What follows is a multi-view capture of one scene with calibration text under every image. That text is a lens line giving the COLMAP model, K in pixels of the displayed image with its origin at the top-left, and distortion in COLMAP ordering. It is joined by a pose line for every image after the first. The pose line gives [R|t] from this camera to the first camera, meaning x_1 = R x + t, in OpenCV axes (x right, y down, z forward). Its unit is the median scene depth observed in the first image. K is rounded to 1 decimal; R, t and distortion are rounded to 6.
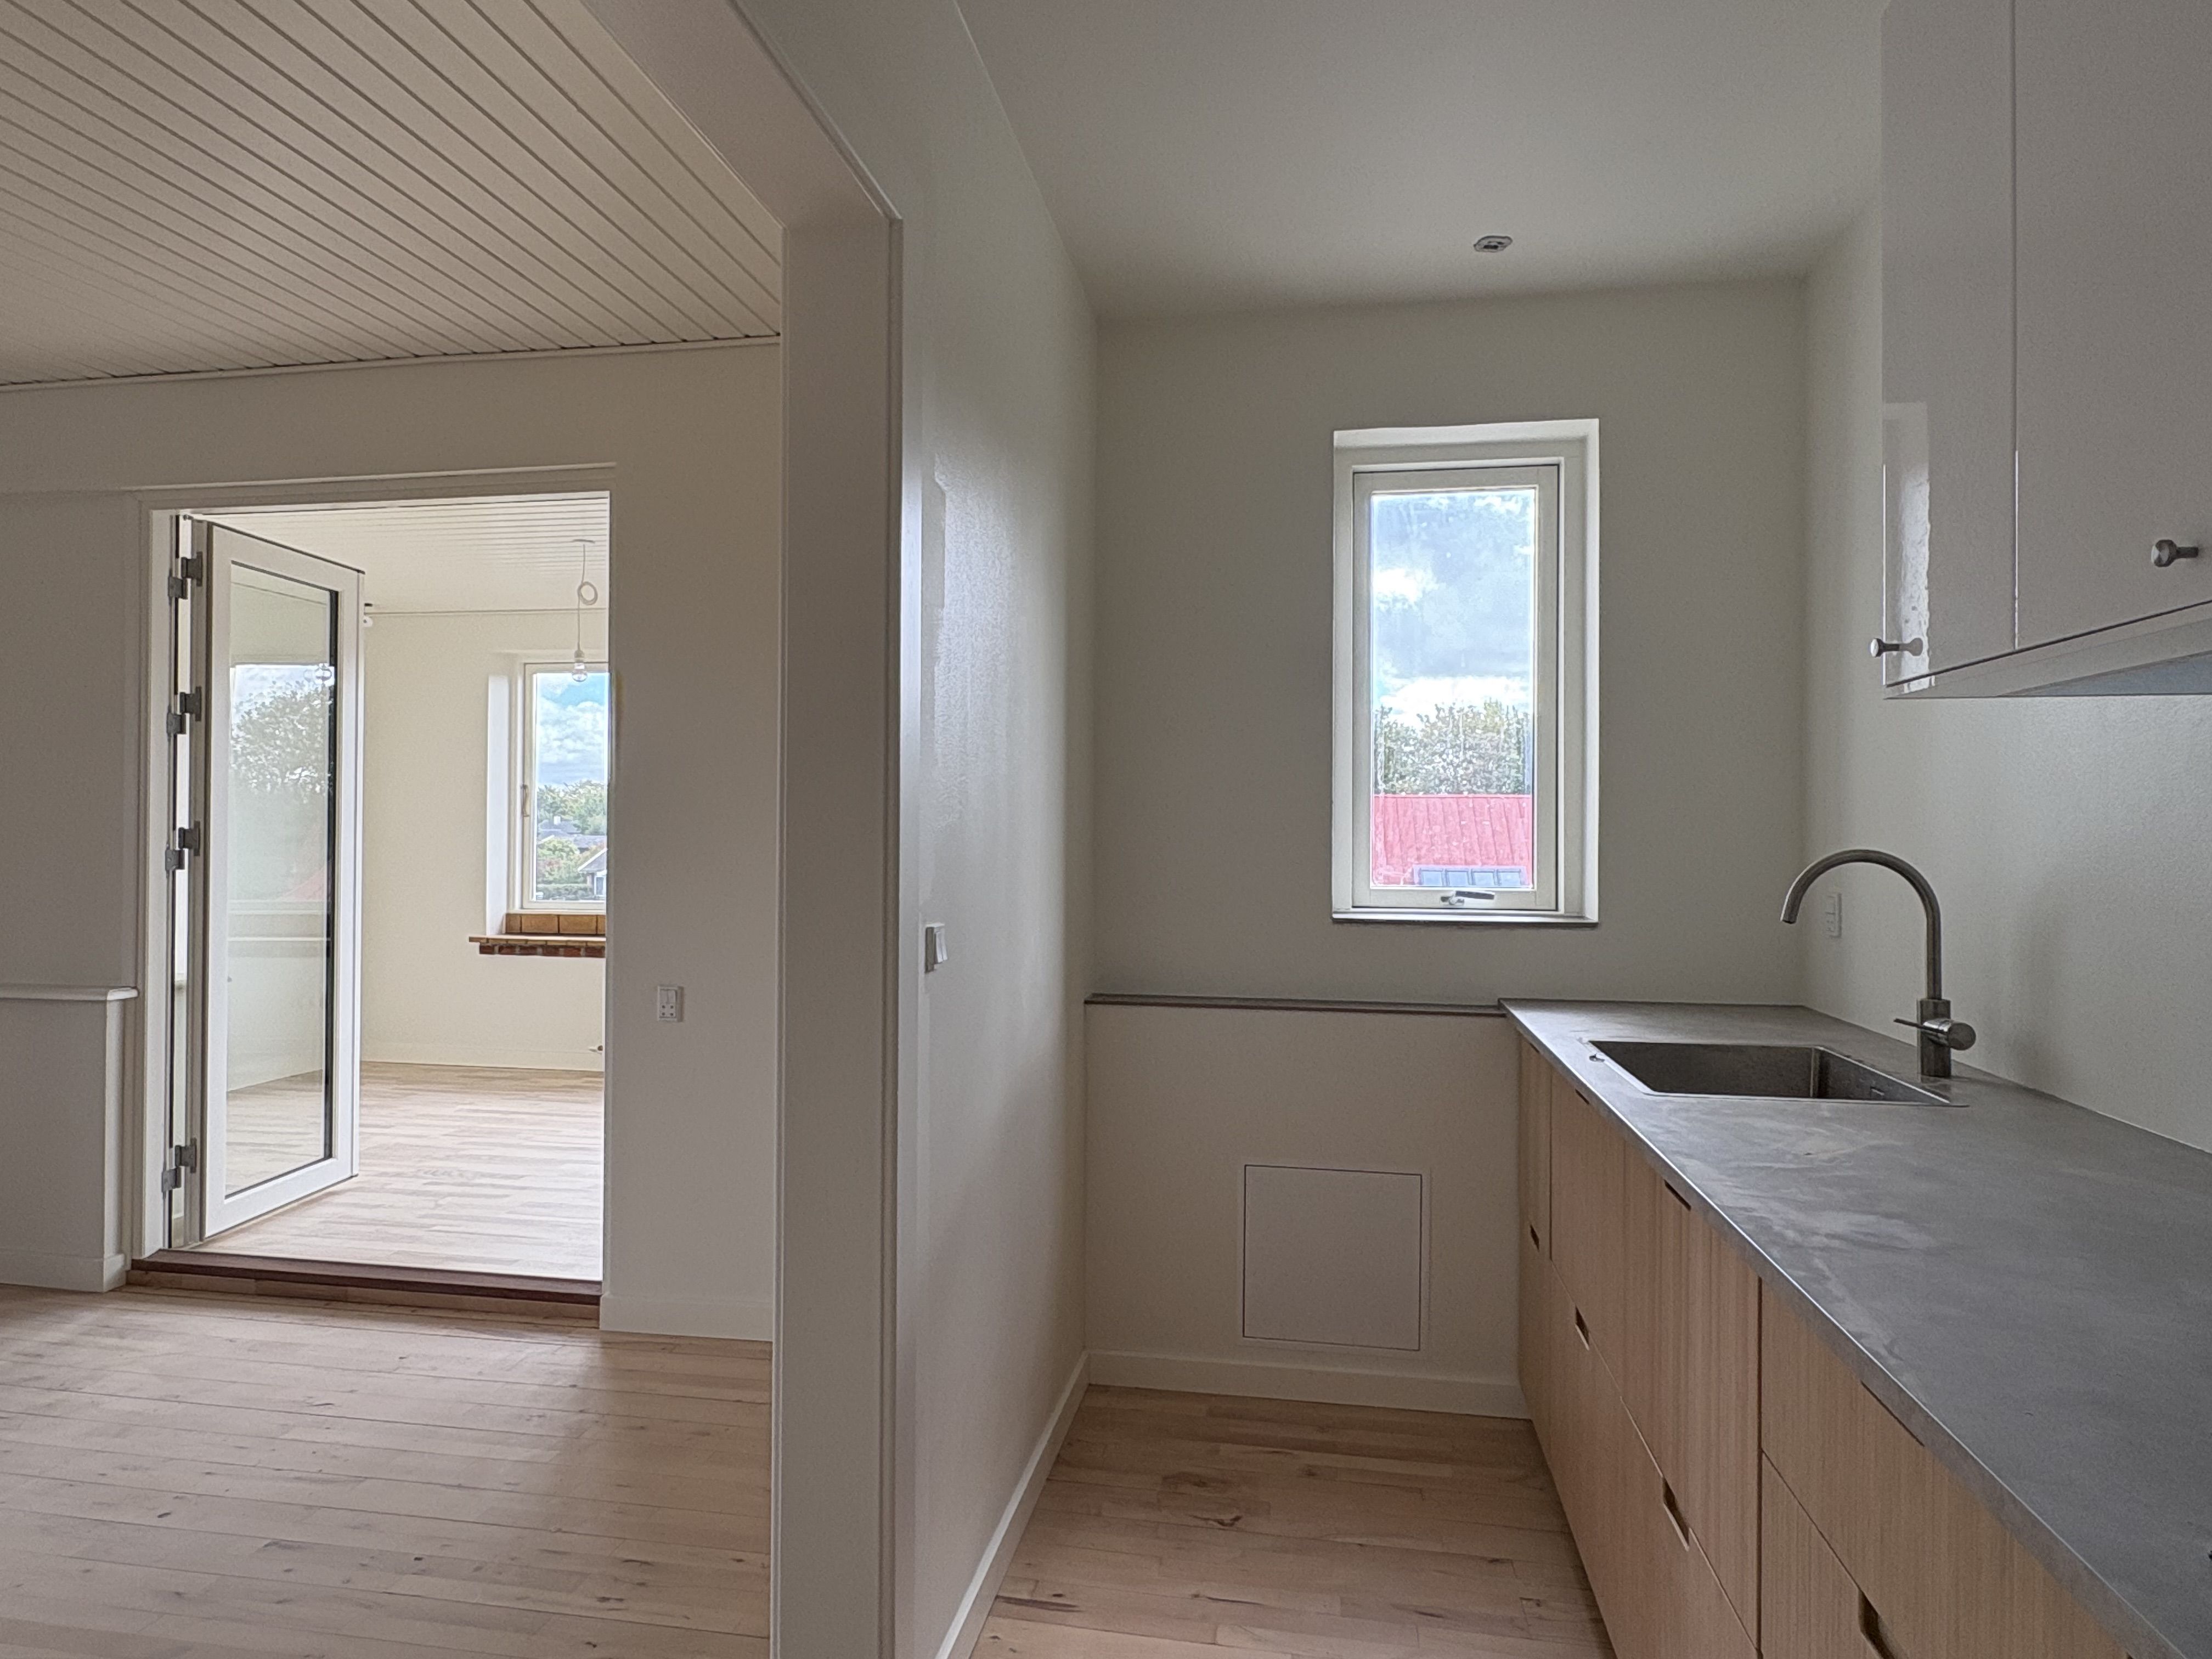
lens RADIAL K [[1274.0, 0, 1103.9], [0, 1274.0, 817.3], [0, 0, 1]] dist [0.004044, 0.000415]
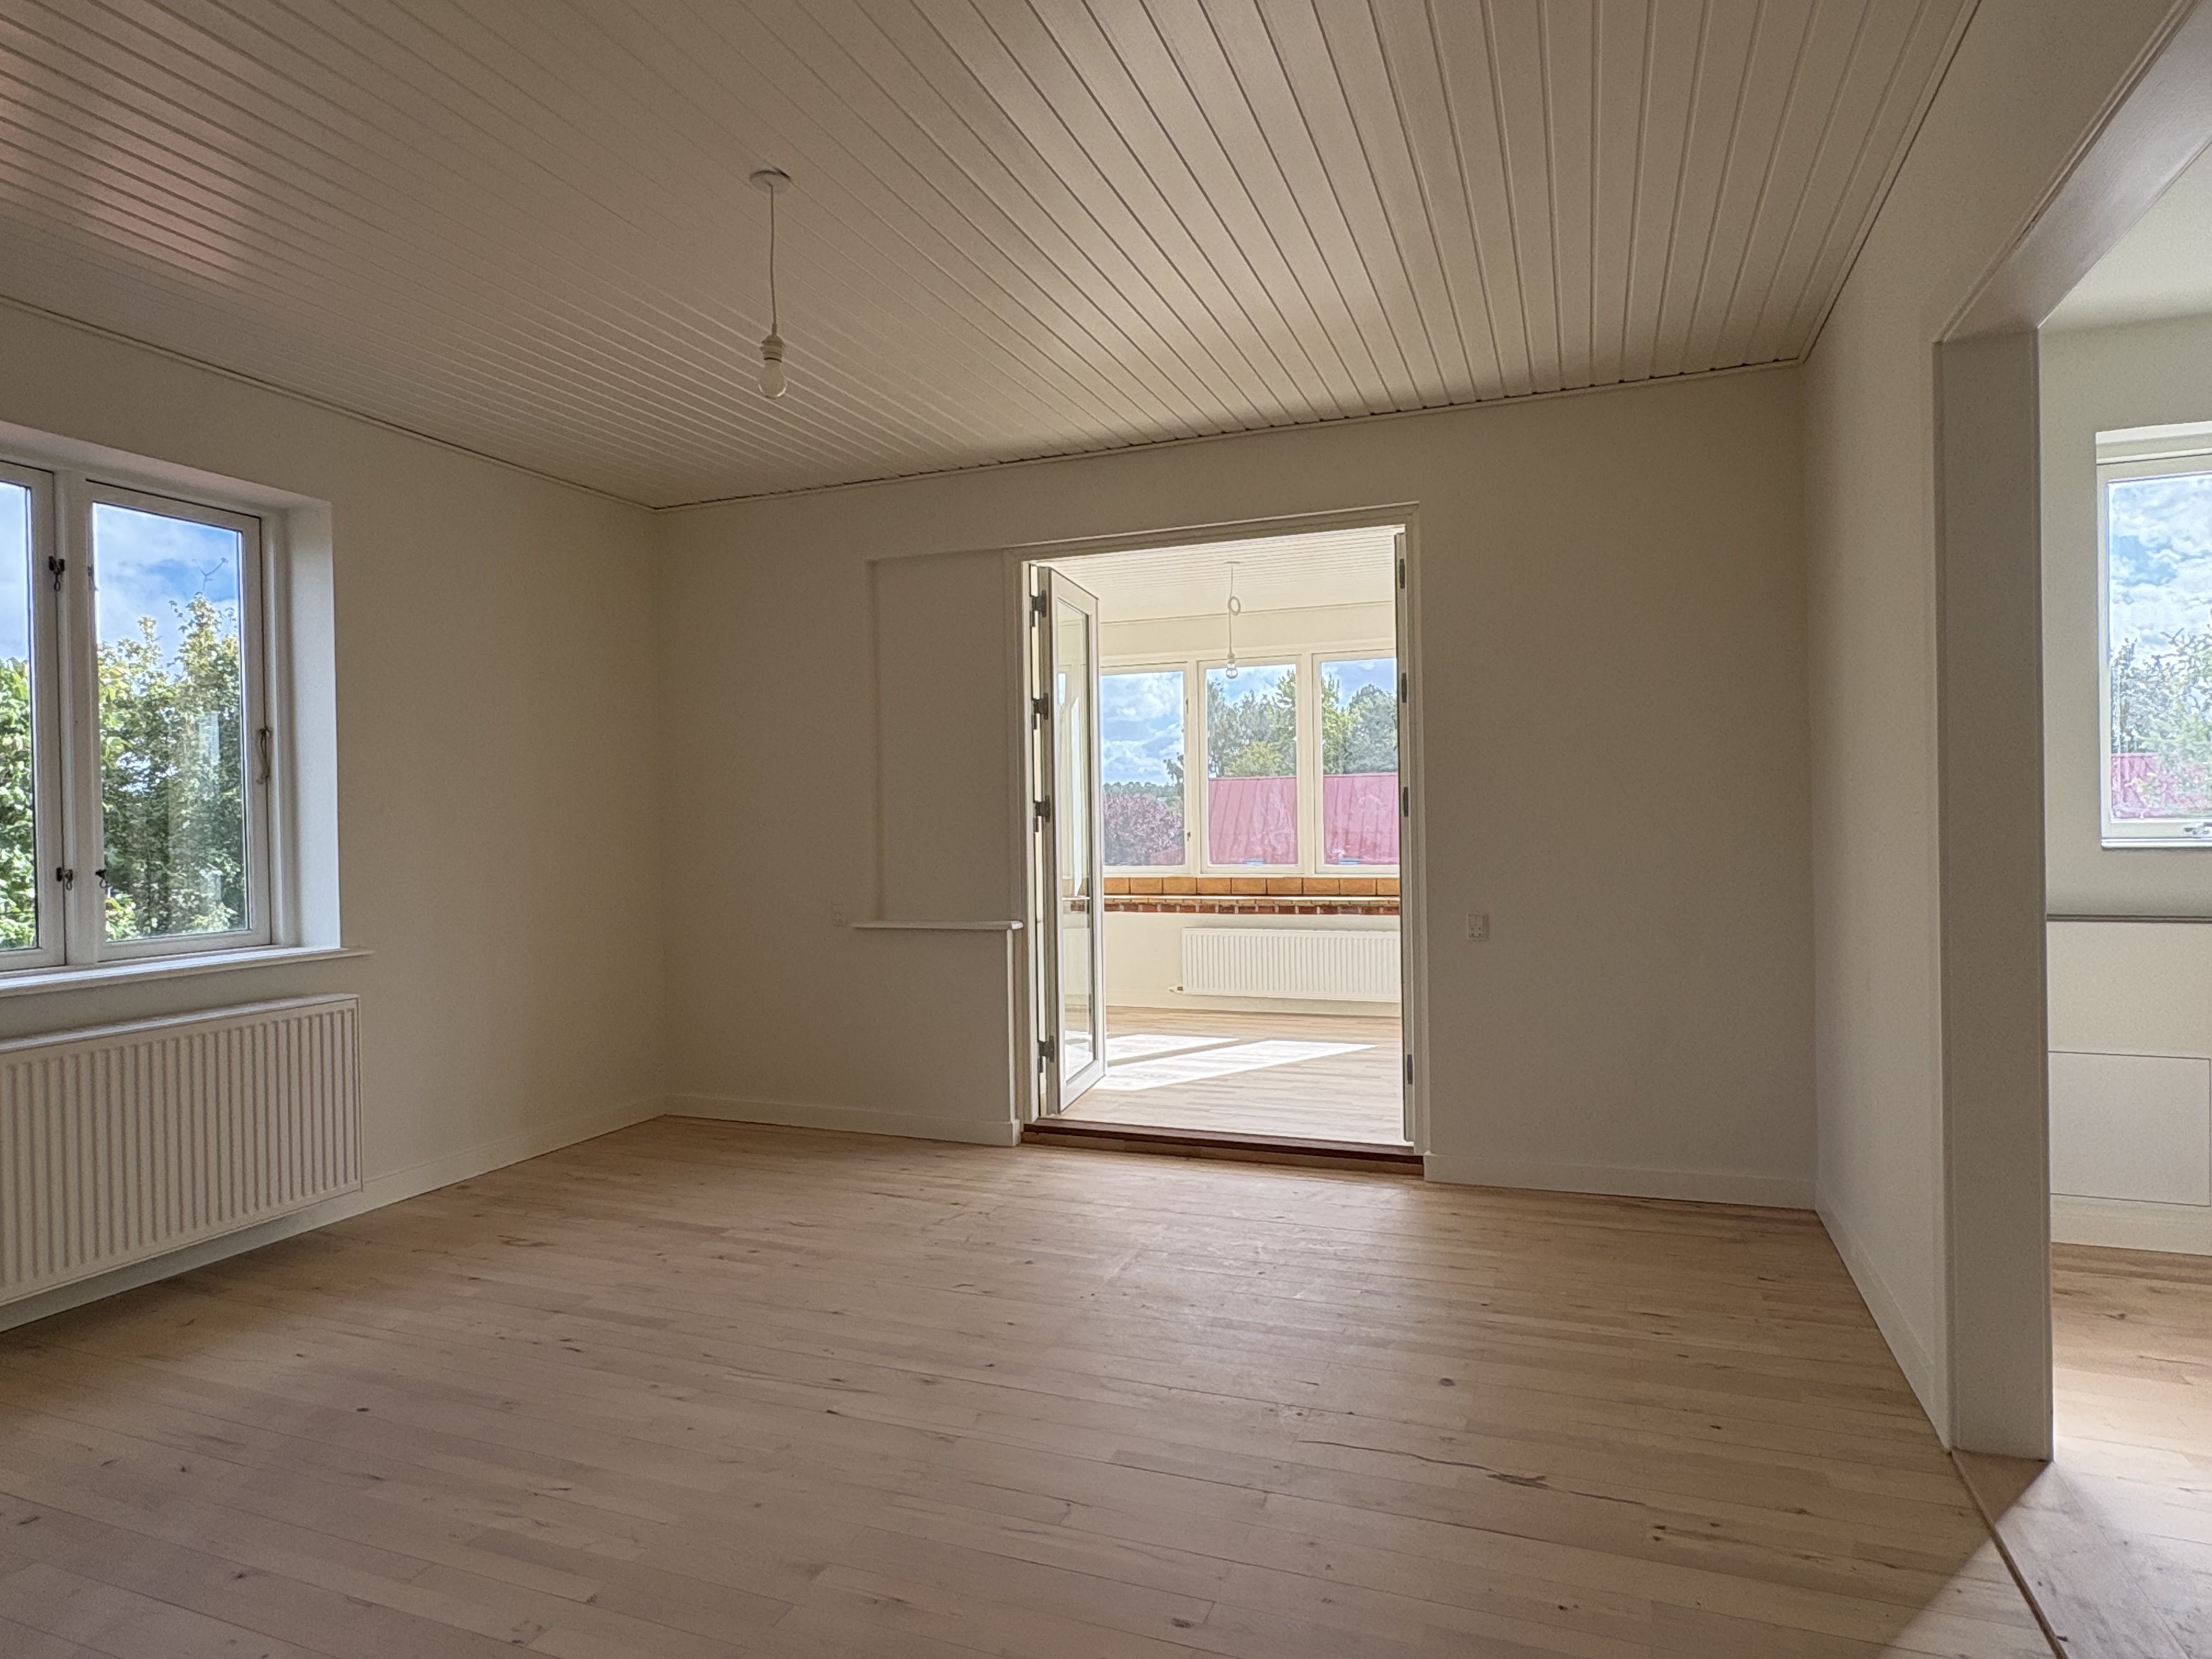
lens RADIAL K [[1231.0, 0, 1109.5], [0, 1231.0, 826.8], [0, 0, 1]] dist [0.001871, 0.001655]
pose [[0.982647, -0.021964, -0.184181, -0.432574], [0.025865, 0.999488, 0.018808, 0.013168], [0.183674, -0.023246, 0.982712, -0.248219]]
